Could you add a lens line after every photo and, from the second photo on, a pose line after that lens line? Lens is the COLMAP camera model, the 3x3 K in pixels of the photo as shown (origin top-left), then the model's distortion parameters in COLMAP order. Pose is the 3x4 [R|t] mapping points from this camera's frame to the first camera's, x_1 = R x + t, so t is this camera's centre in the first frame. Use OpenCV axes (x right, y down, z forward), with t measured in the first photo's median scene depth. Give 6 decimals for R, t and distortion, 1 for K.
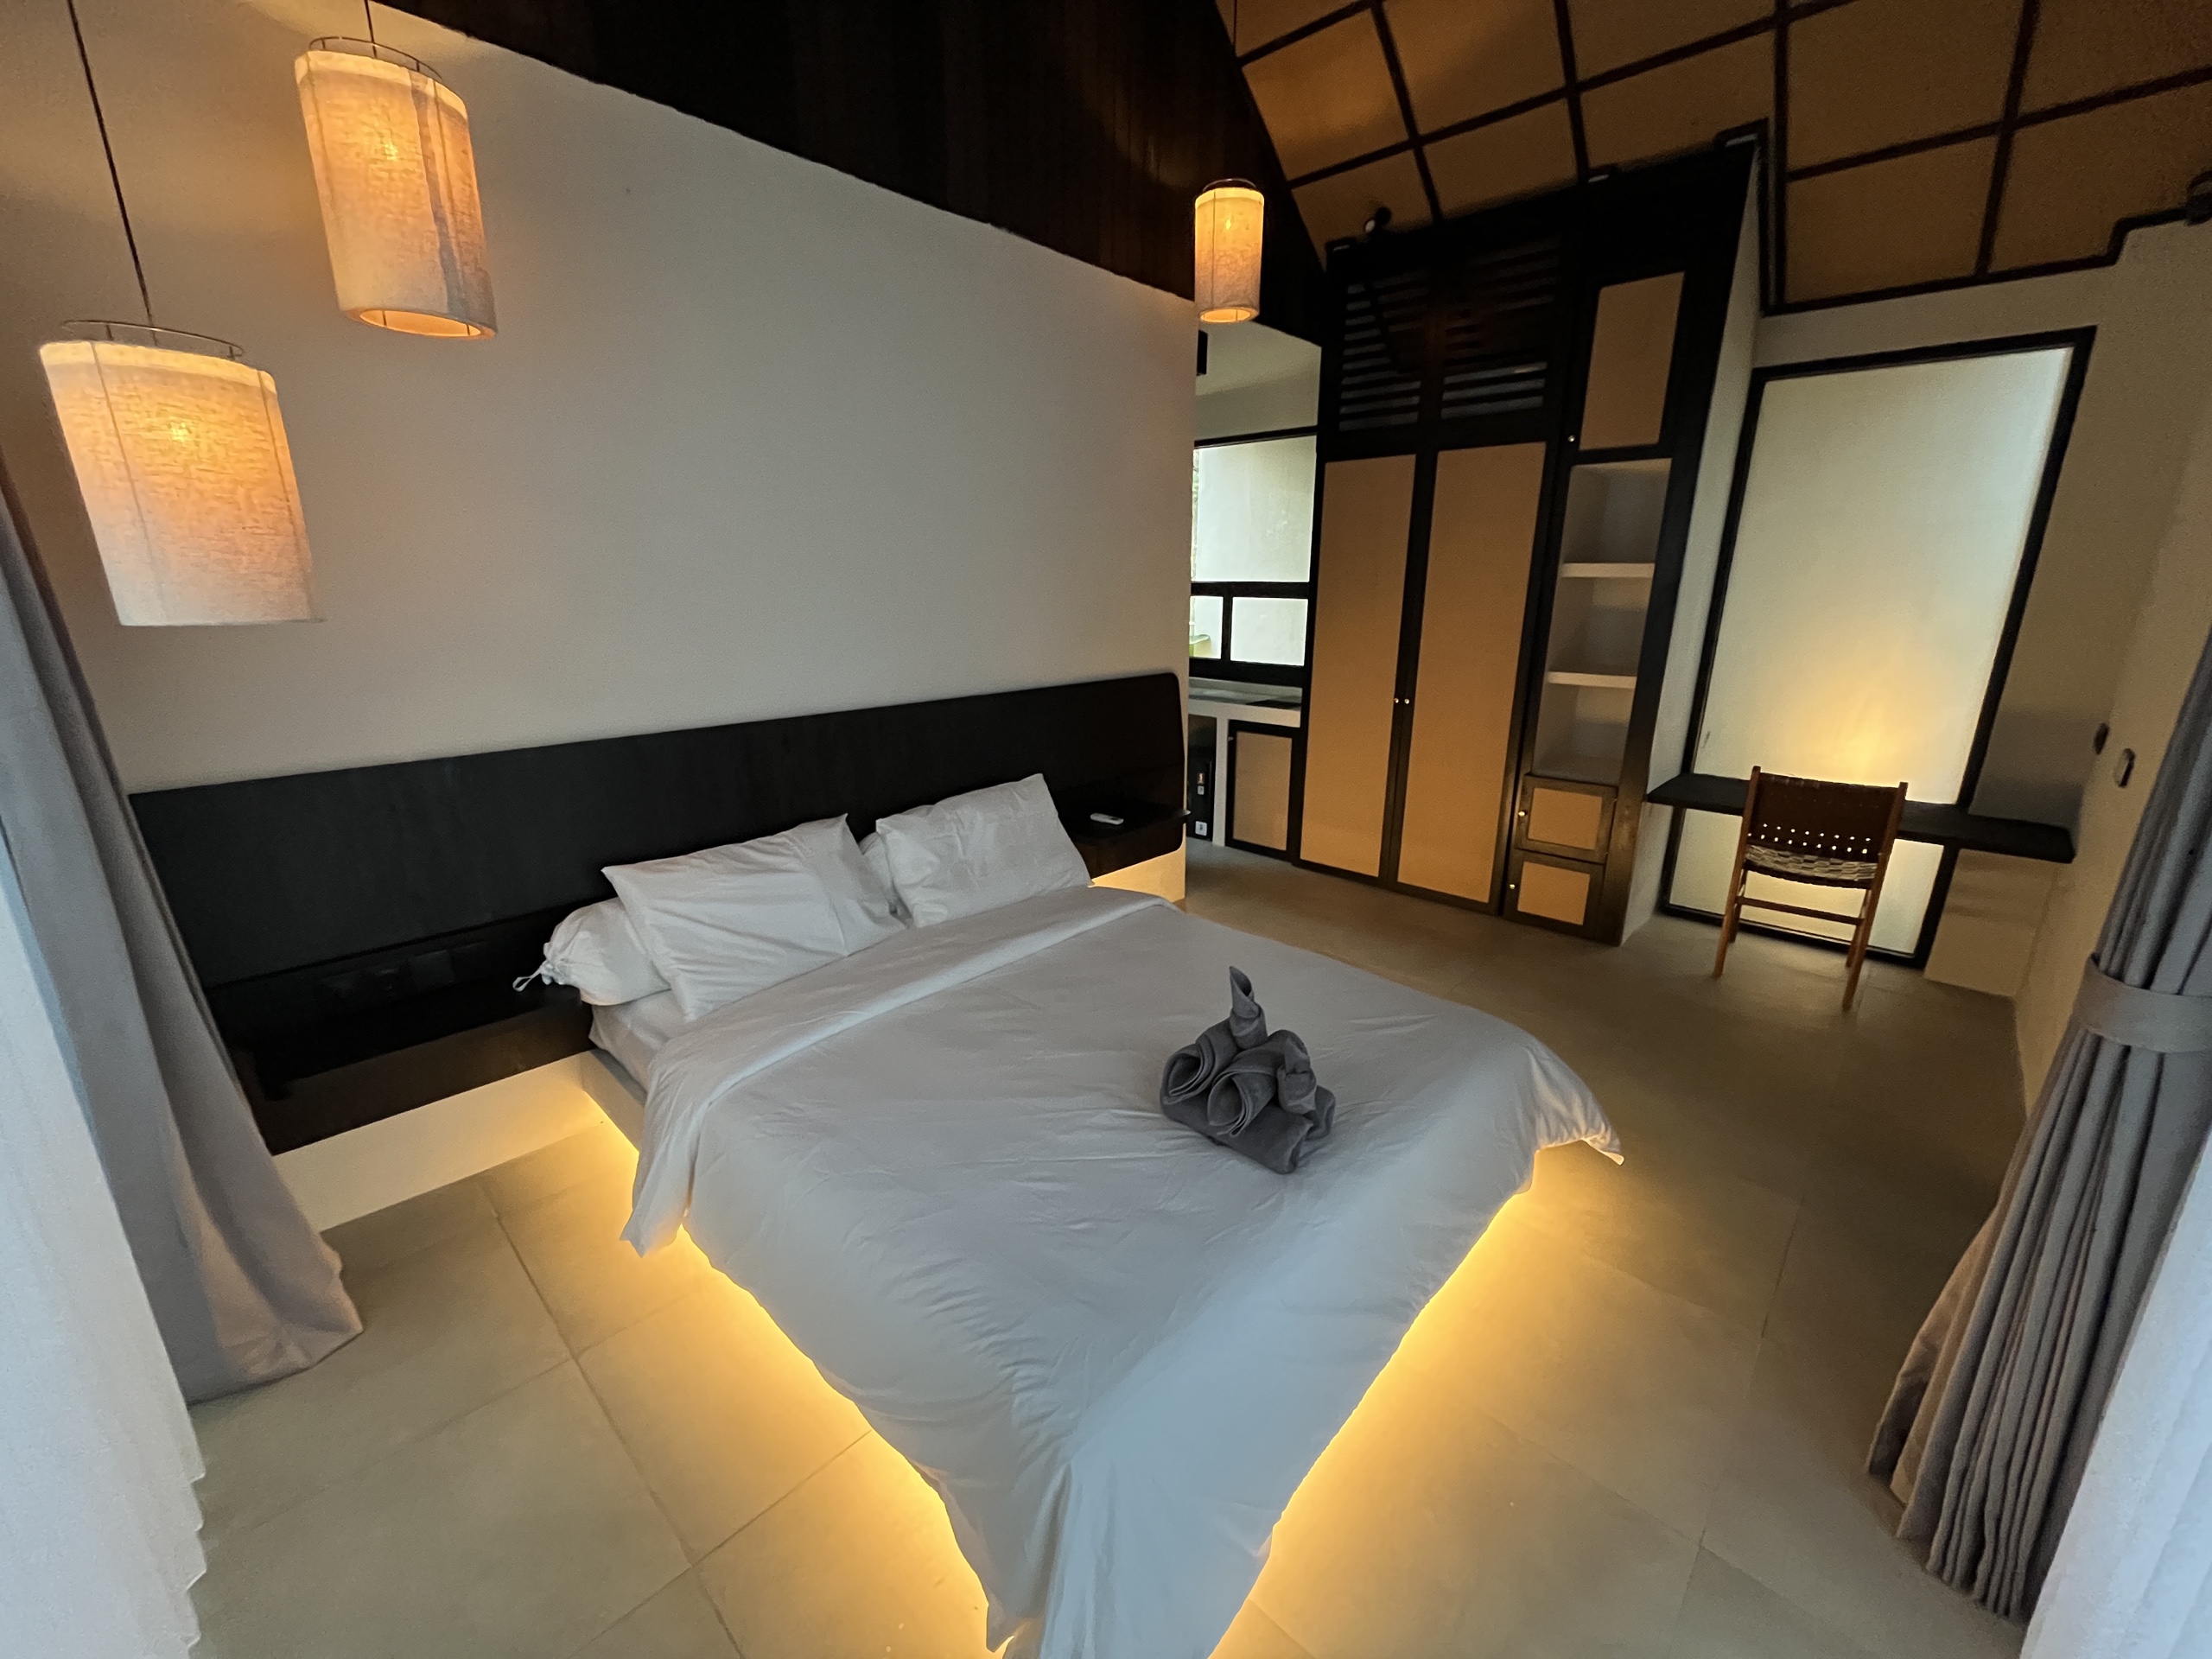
lens RADIAL K [[892.2, 0, 1103.7], [0, 892.2, 832.2], [0, 0, 1]] dist [-0.002741, -0.000053]
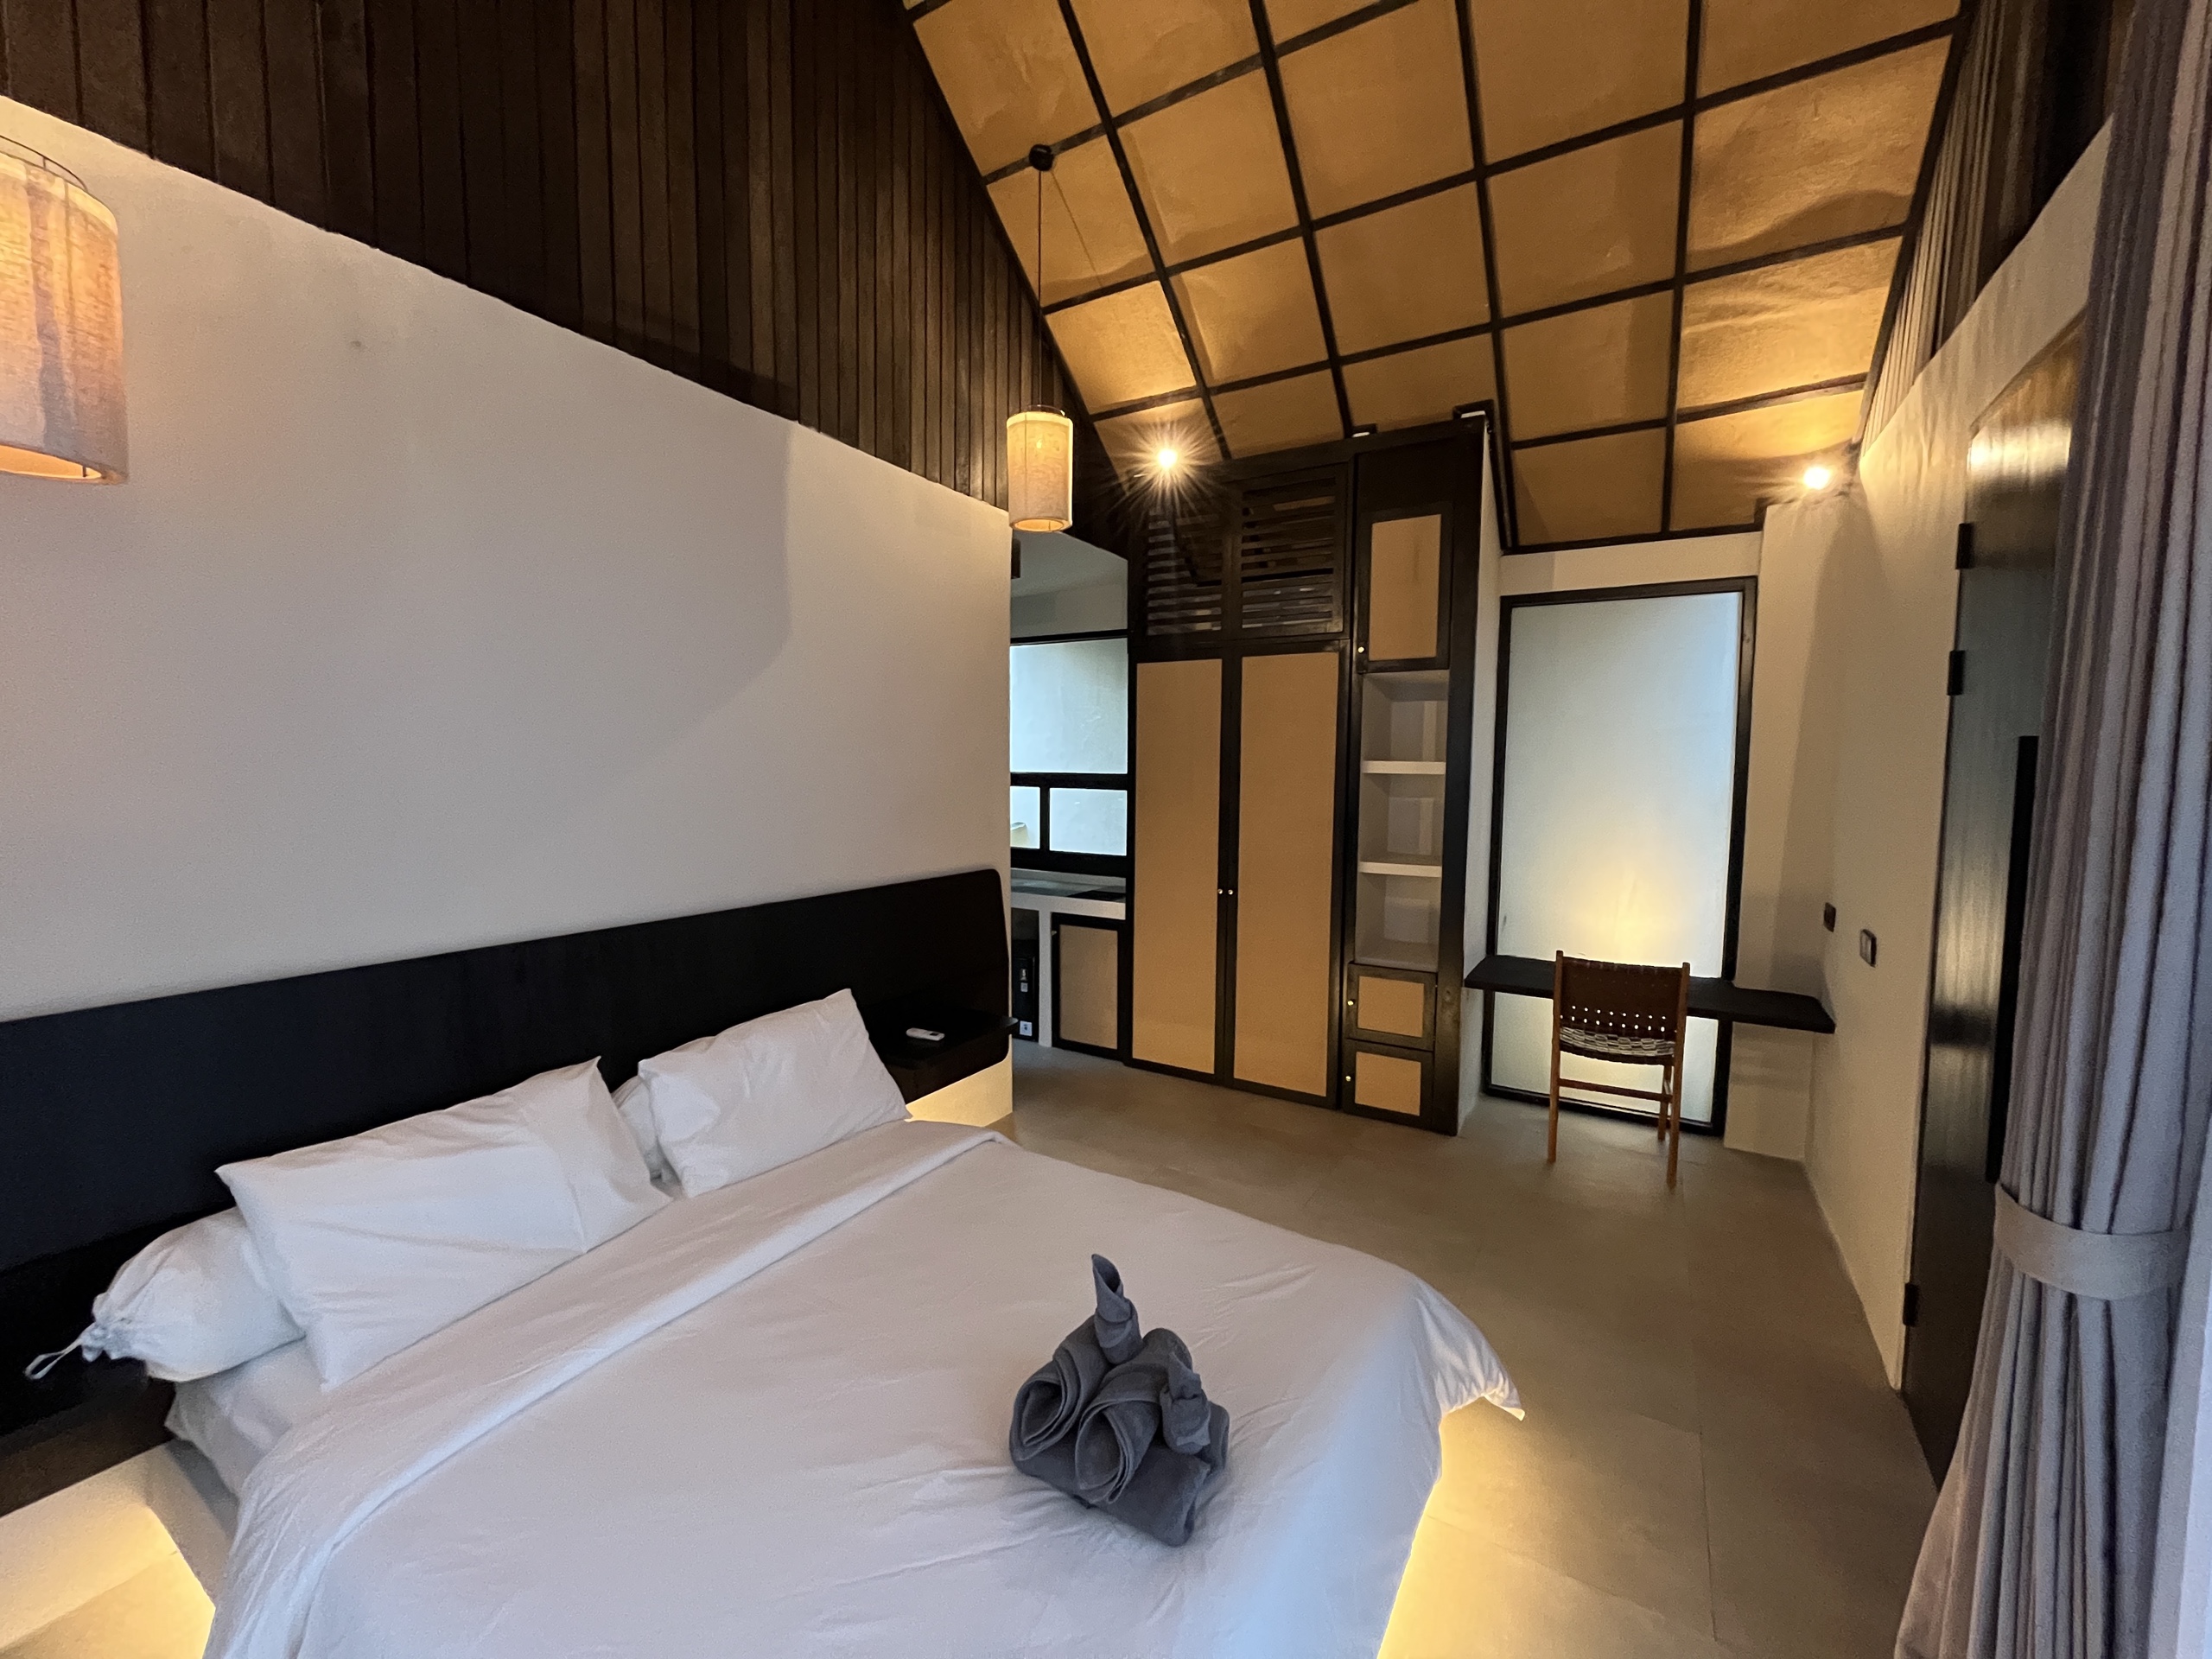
lens RADIAL K [[892.2, 0, 1103.7], [0, 892.2, 832.2], [0, 0, 1]] dist [-0.002741, -0.000053]
pose [[0.977923, -0.008423, 0.208795, -0.007230], [0.049628, 0.979961, -0.192910, -0.036107], [-0.202986, 0.199014, 0.958744, 0.080127]]
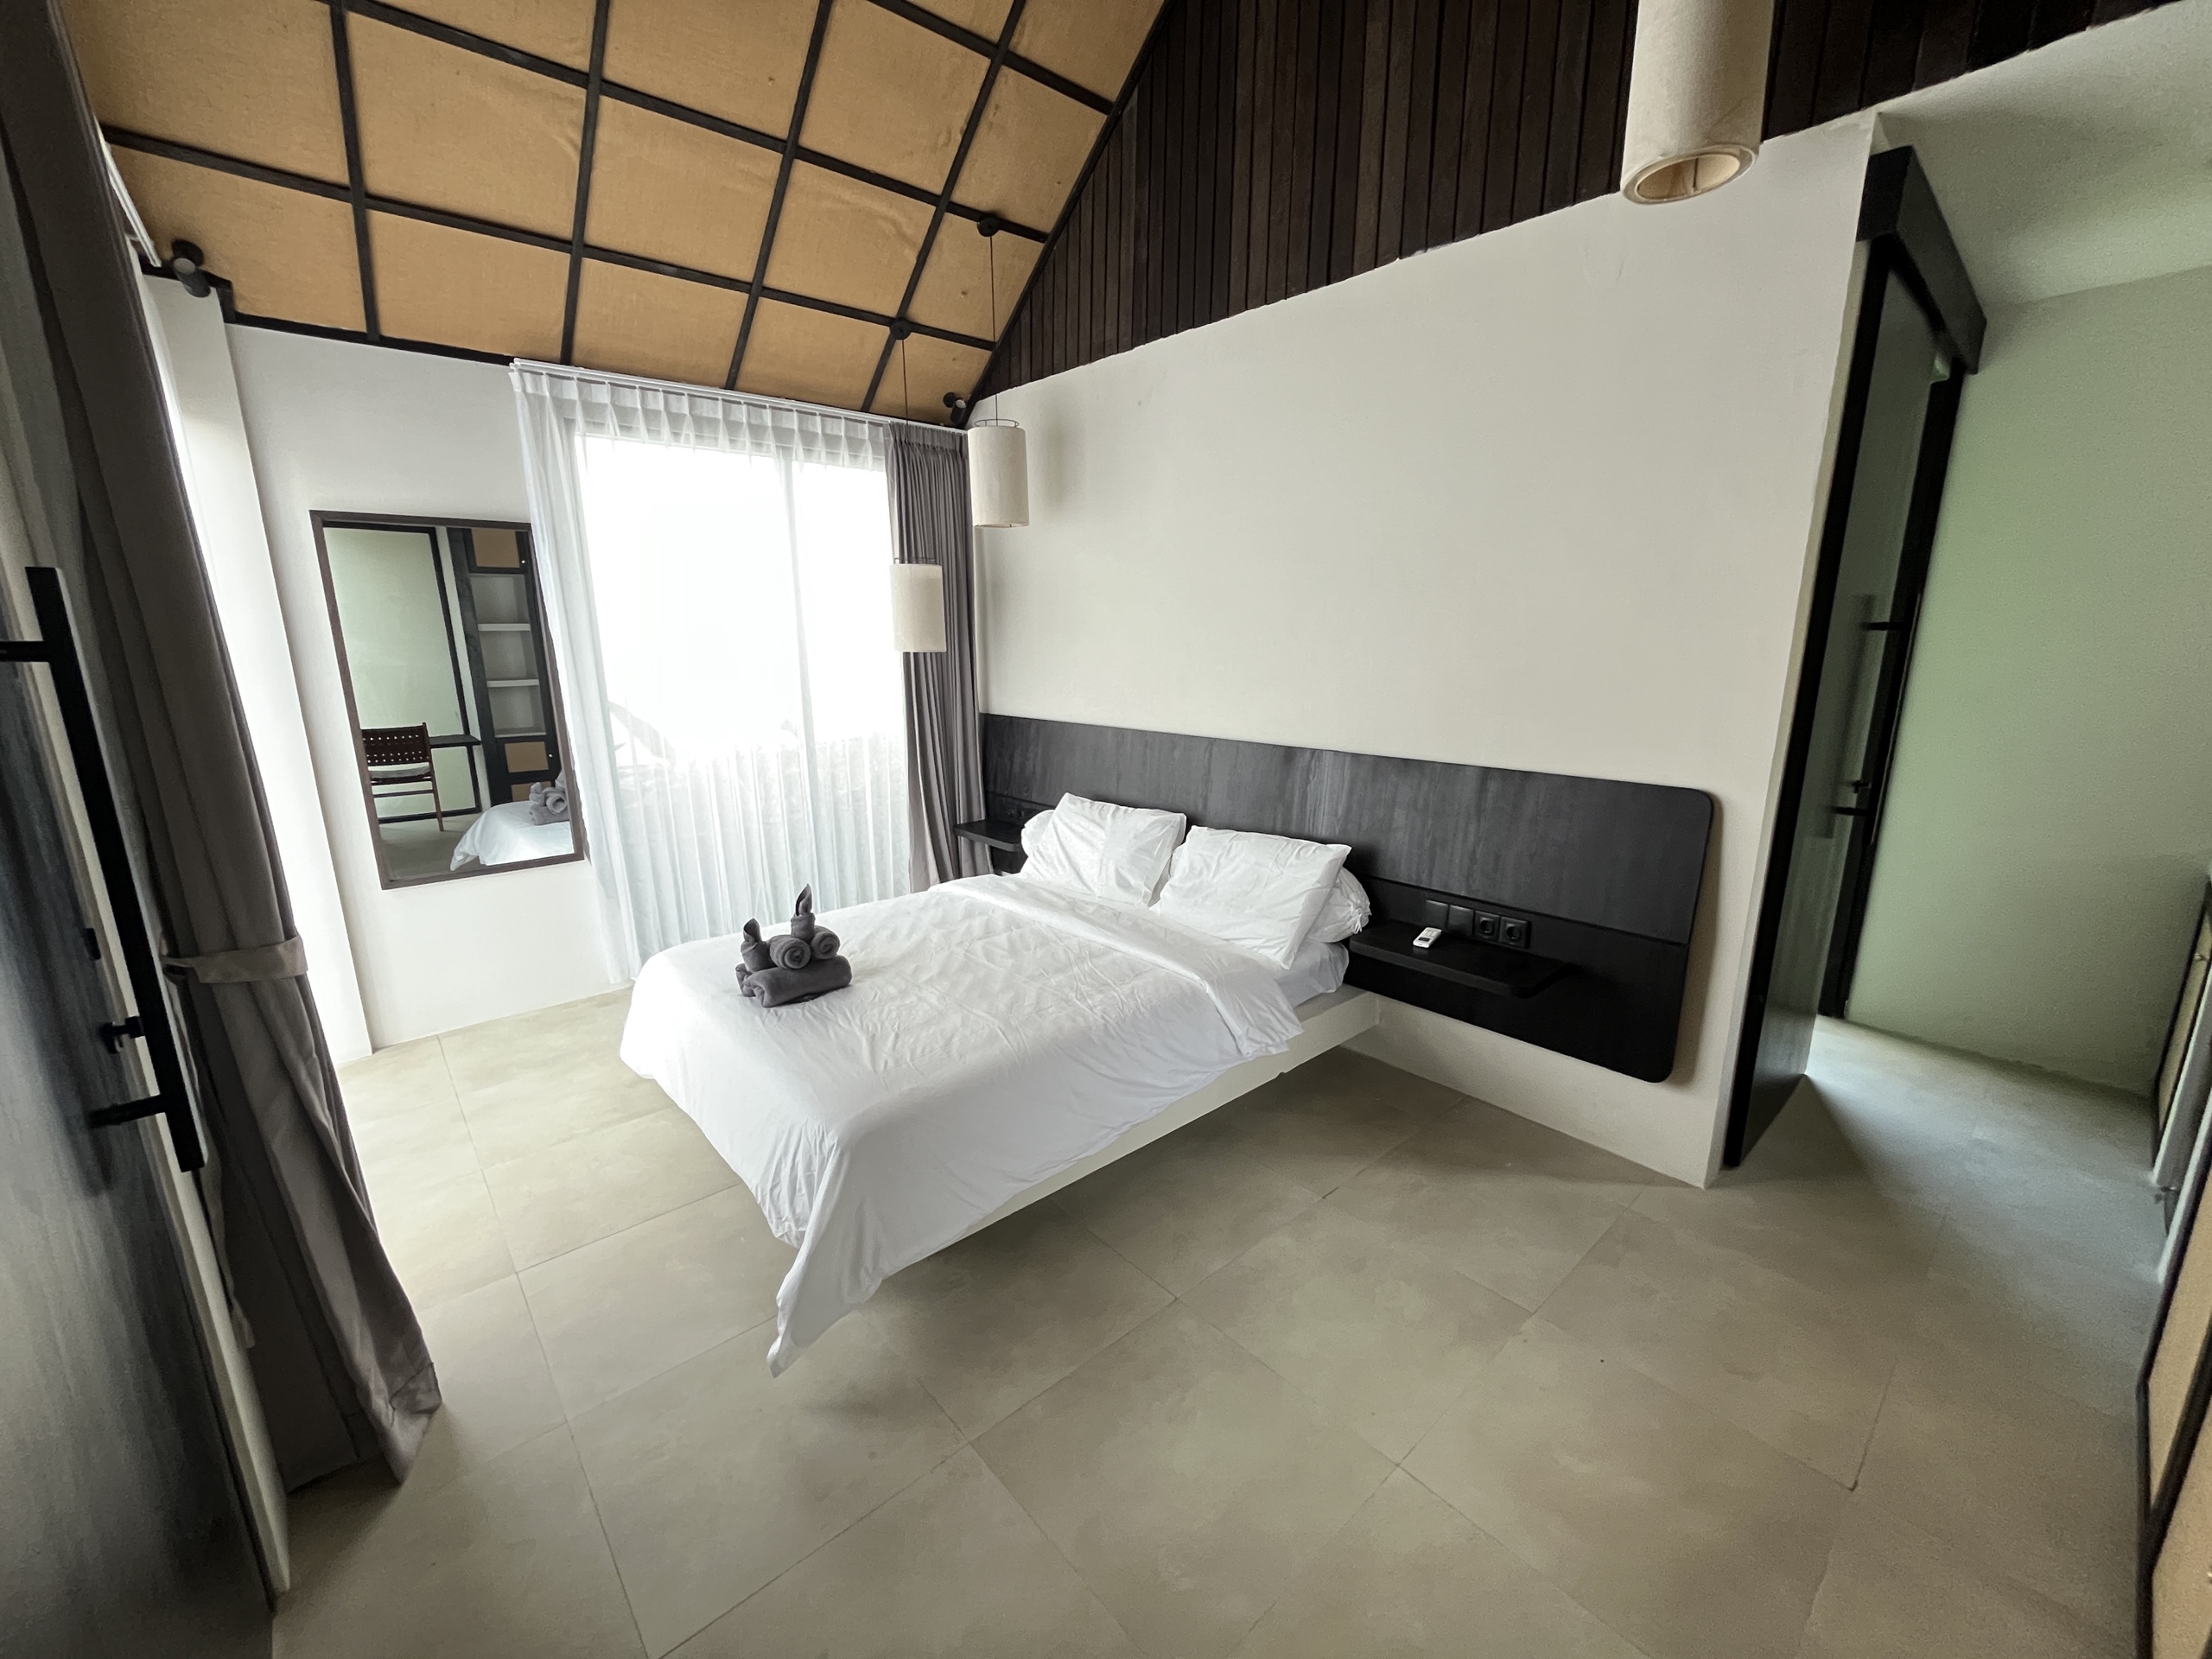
lens RADIAL K [[892.0, 0, 1103.4], [0, 892.0, 834.6], [0, 0, 1]] dist [-0.001753, -0.000774]
pose [[-0.088619, 0.223249, -0.970725, 0.851795], [-0.262789, 0.934790, 0.238976, -0.235591], [0.960775, 0.276274, -0.024173, 0.808373]]
